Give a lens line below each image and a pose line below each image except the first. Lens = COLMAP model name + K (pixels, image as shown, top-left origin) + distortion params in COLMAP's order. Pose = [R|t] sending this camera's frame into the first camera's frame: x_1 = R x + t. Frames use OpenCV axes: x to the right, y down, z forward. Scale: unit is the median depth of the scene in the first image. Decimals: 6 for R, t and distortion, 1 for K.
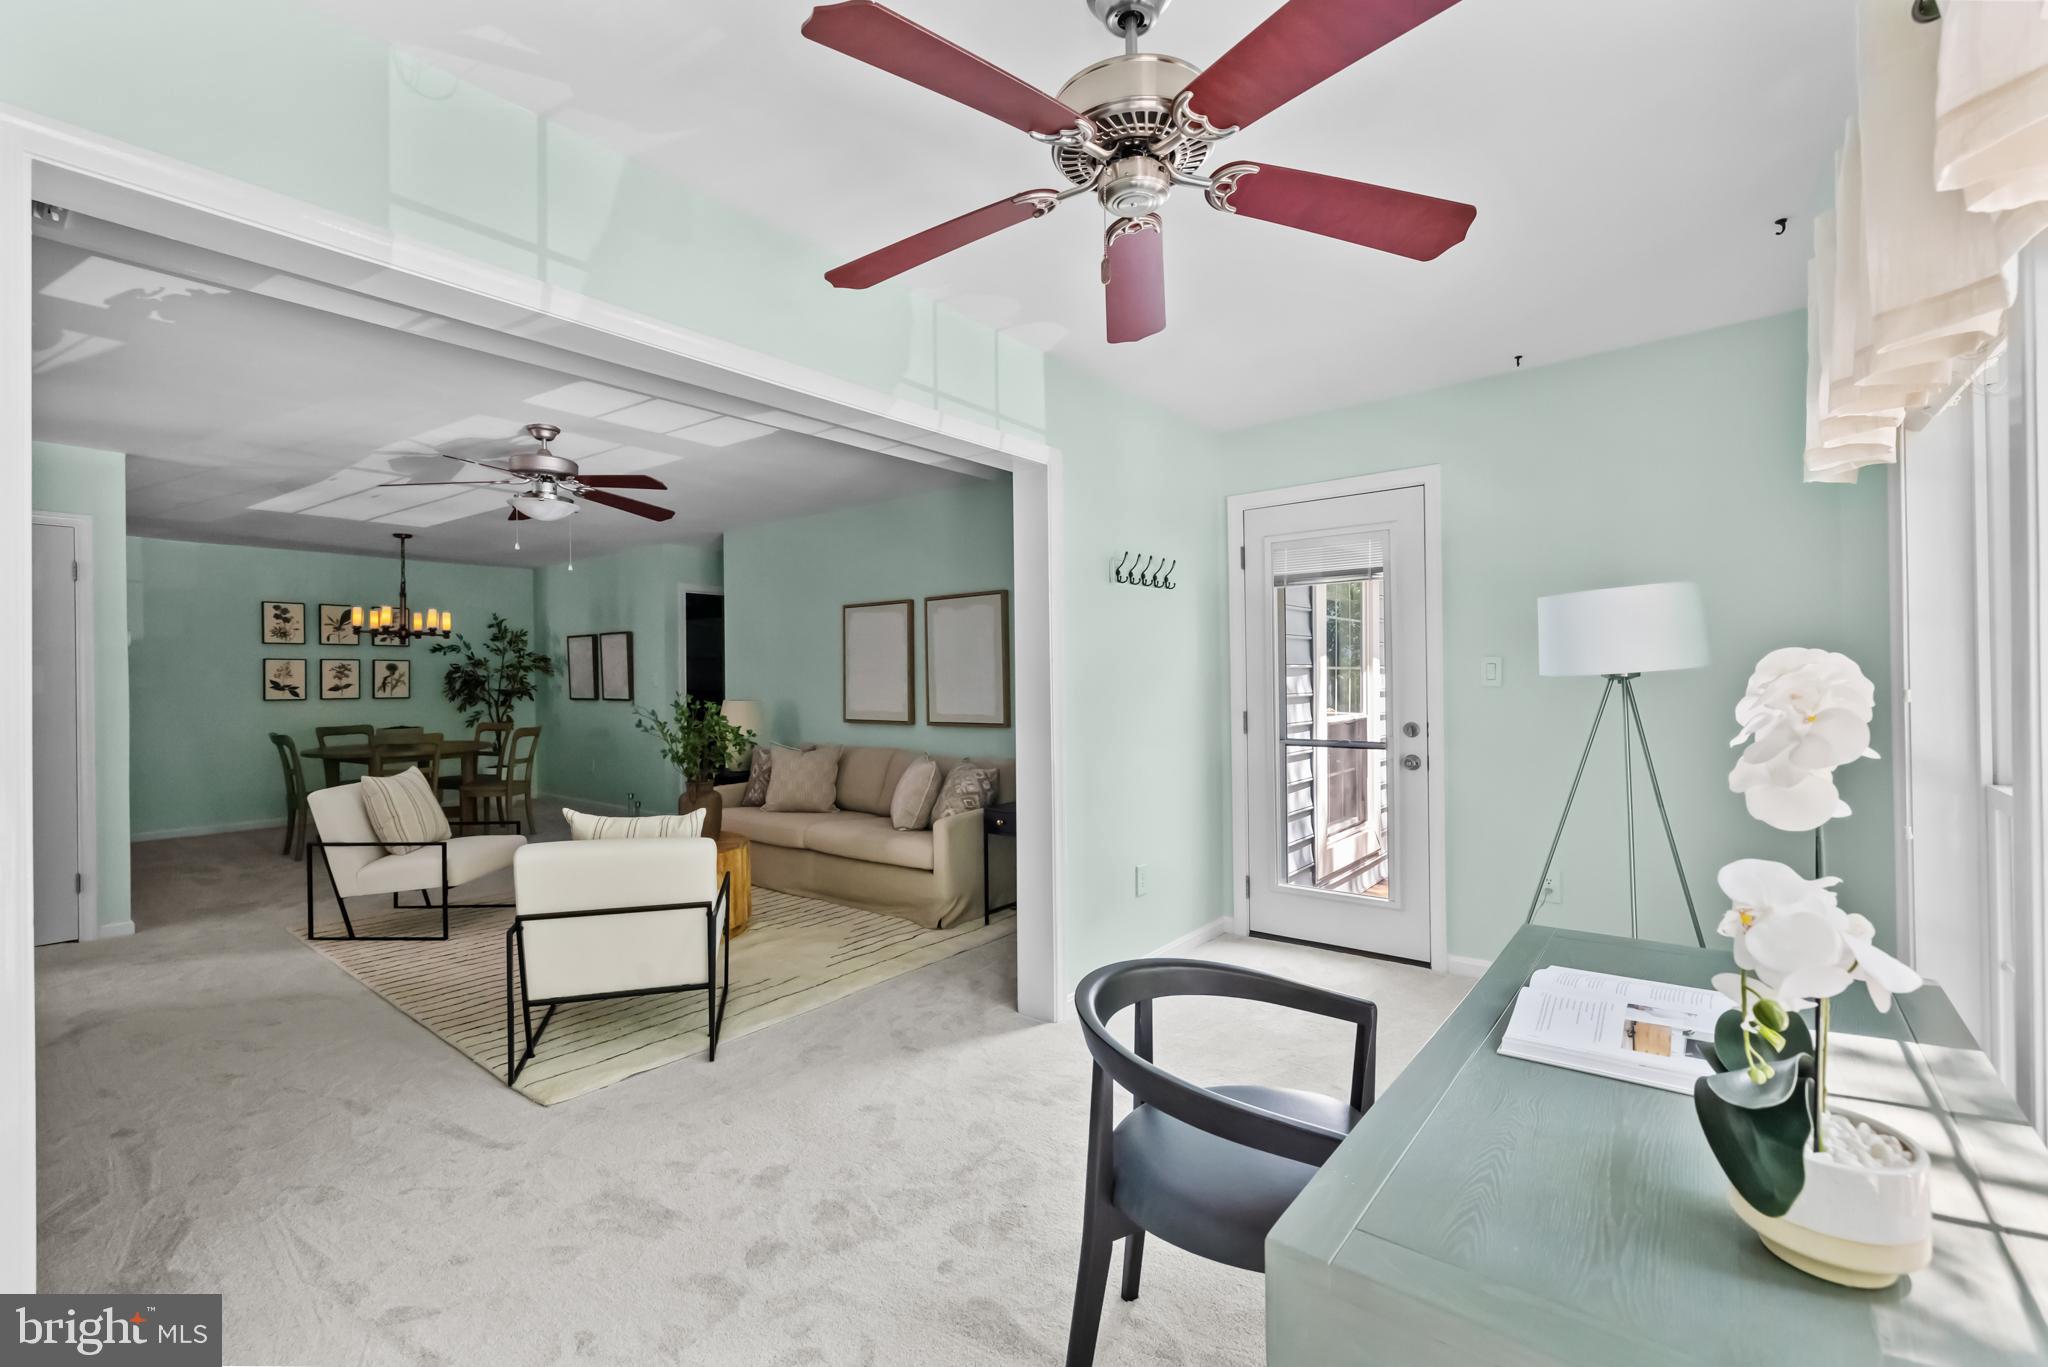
lens RADIAL K [[868.7, 0, 1028.4], [0, 868.7, 679.1], [0, 0, 1]] dist [0.001275, 0.000468]
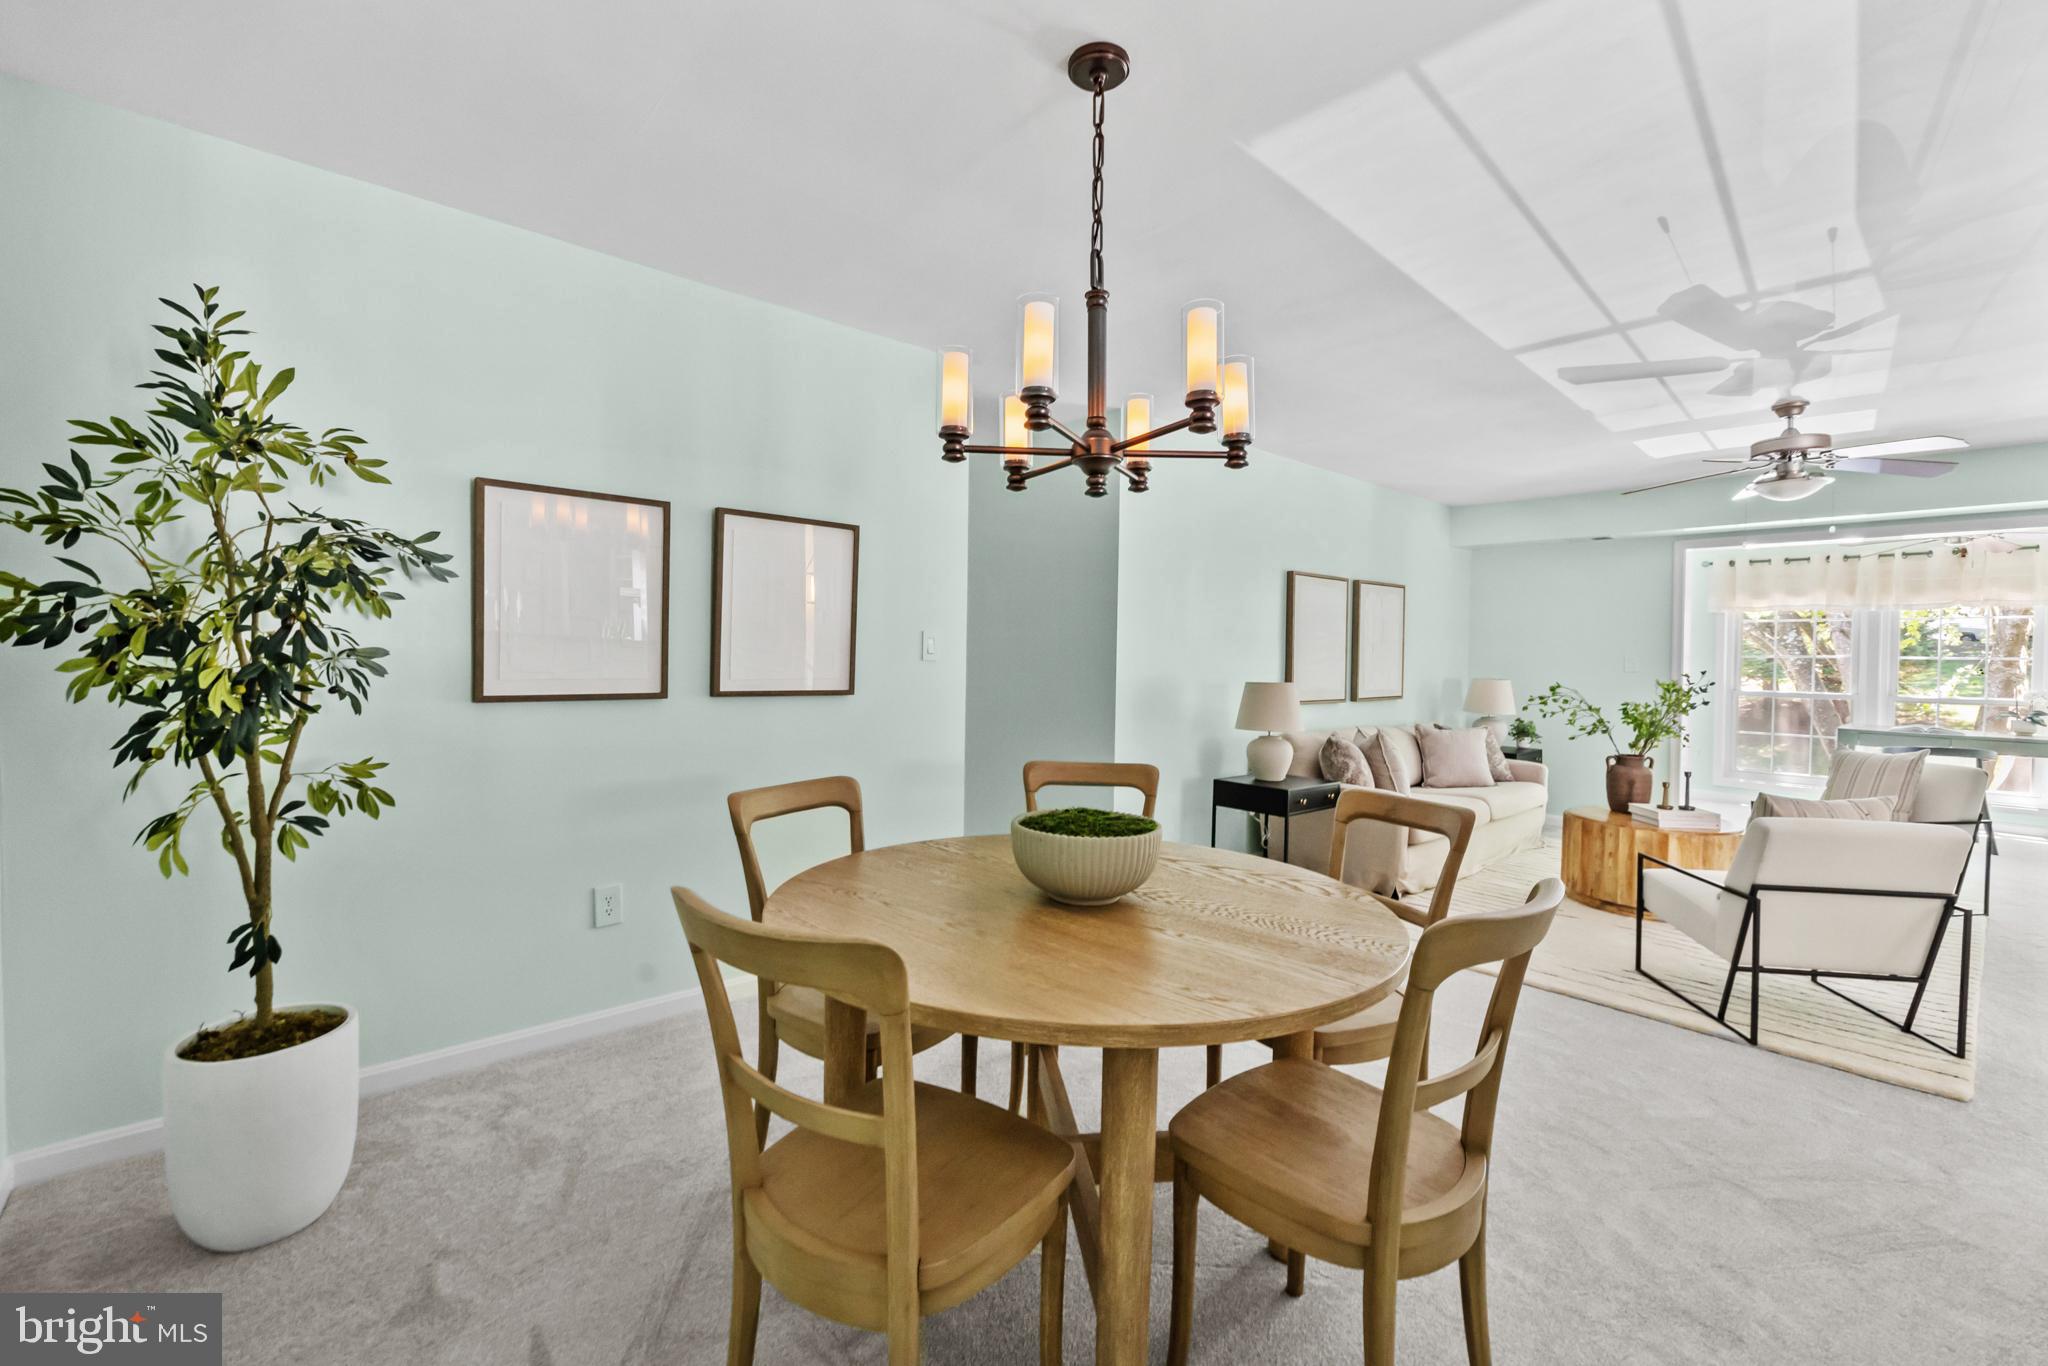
lens RADIAL K [[863.1, 0, 1028.8], [0, 863.1, 667.6], [0, 0, 1]] dist [0.001381, 0.000159]
pose [[0.170681, -0.003835, 0.985319, -0.972575], [-0.017228, 0.999828, 0.006876, 0.009269], [-0.985176, -0.018148, 0.170585, 0.973184]]
